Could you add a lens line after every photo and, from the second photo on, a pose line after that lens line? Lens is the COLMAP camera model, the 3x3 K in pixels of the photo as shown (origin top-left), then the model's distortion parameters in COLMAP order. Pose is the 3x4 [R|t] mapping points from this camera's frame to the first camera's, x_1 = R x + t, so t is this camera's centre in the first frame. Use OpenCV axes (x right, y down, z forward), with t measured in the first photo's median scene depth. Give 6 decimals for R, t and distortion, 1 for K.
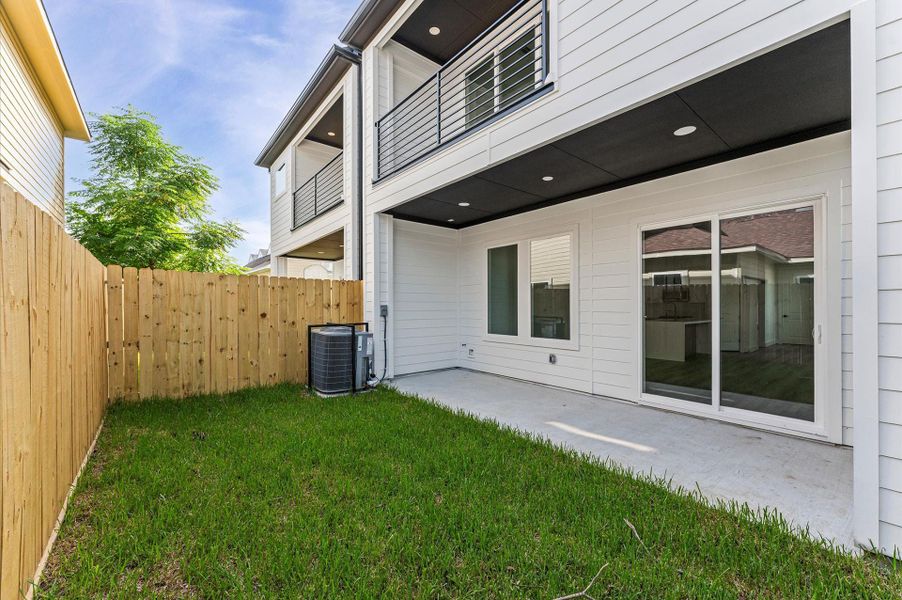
lens RADIAL K [[356.4, 0, 450.0], [0, 356.4, 304.7], [0, 0, 1]] dist [0.002144, -0.000012]
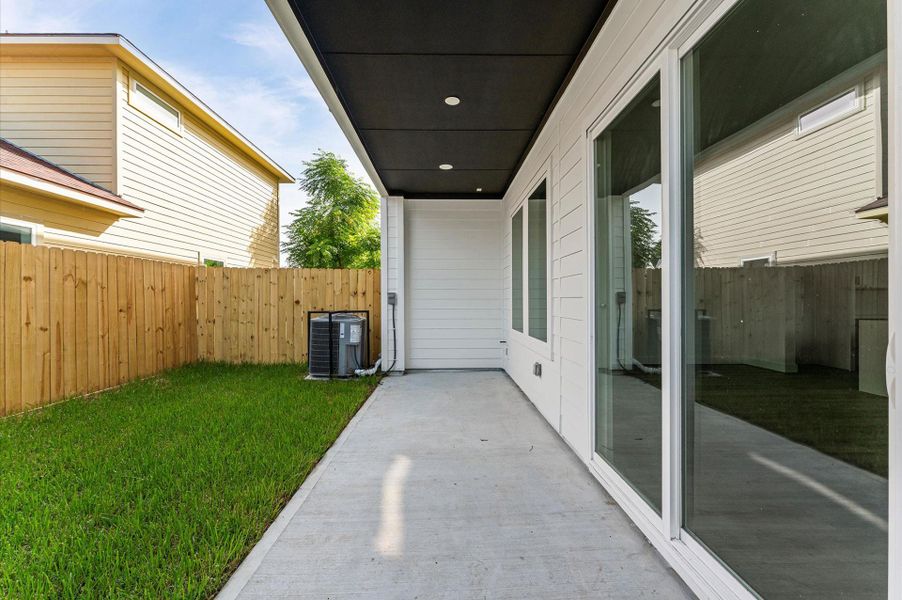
lens RADIAL K [[356.4, 0, 449.3], [0, 356.4, 299.2], [0, 0, 1]] dist [0.002144, -0.000012]
pose [[0.787883, -0.002000, -0.615822, 0.600081], [0.003953, 0.999991, 0.001811, 0.020005], [0.615812, -0.003861, 0.787884, 0.397921]]
